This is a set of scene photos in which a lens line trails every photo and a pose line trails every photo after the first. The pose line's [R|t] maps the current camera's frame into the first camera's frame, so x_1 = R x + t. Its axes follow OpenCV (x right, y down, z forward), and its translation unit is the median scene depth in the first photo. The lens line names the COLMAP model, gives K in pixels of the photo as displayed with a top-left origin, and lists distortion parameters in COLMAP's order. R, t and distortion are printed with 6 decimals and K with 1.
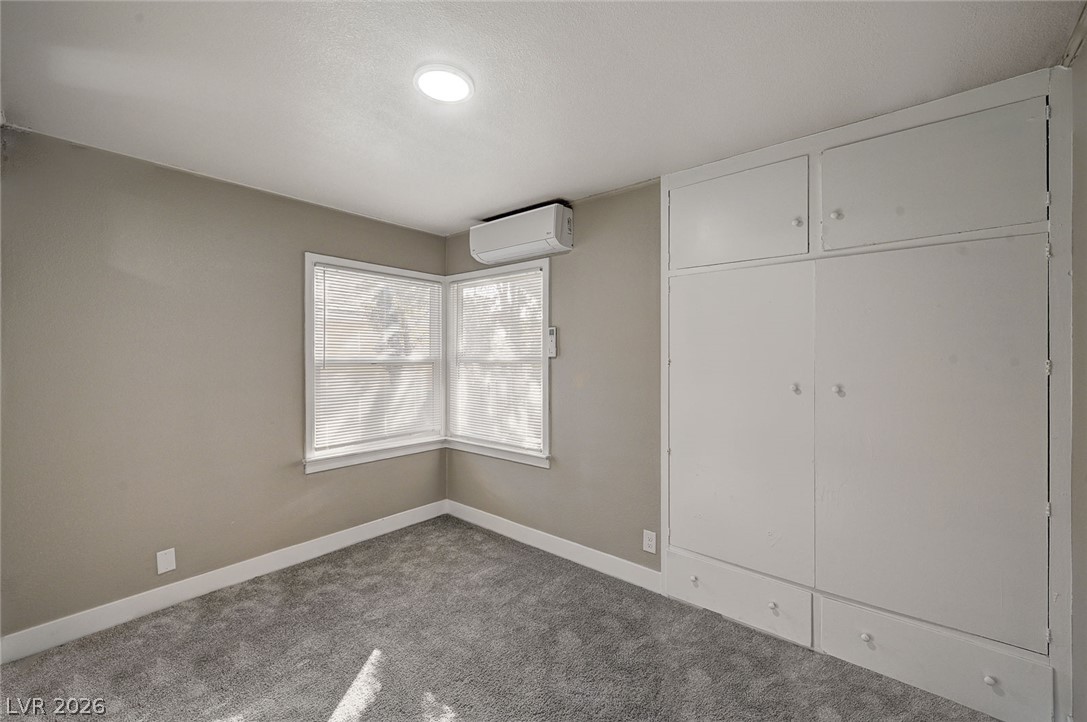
lens RADIAL K [[438.4, 0, 544.5], [0, 438.4, 355.4], [0, 0, 1]] dist [0.001096, 0.000071]
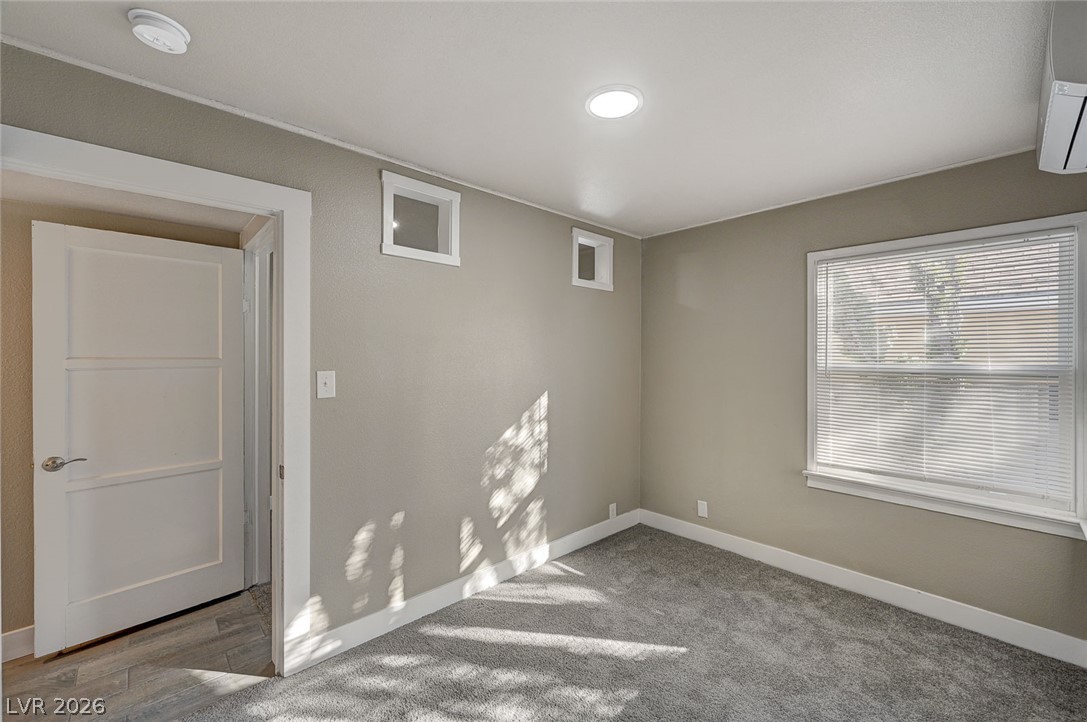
lens RADIAL K [[438.4, 0, 544.5], [0, 438.4, 355.4], [0, 0, 1]] dist [0.001096, 0.000071]
pose [[-0.105314, -0.001358, -0.994438, 0.458685], [-0.002567, 0.999996, -0.001094, -0.010766], [0.994436, 0.002438, -0.105317, 0.526140]]
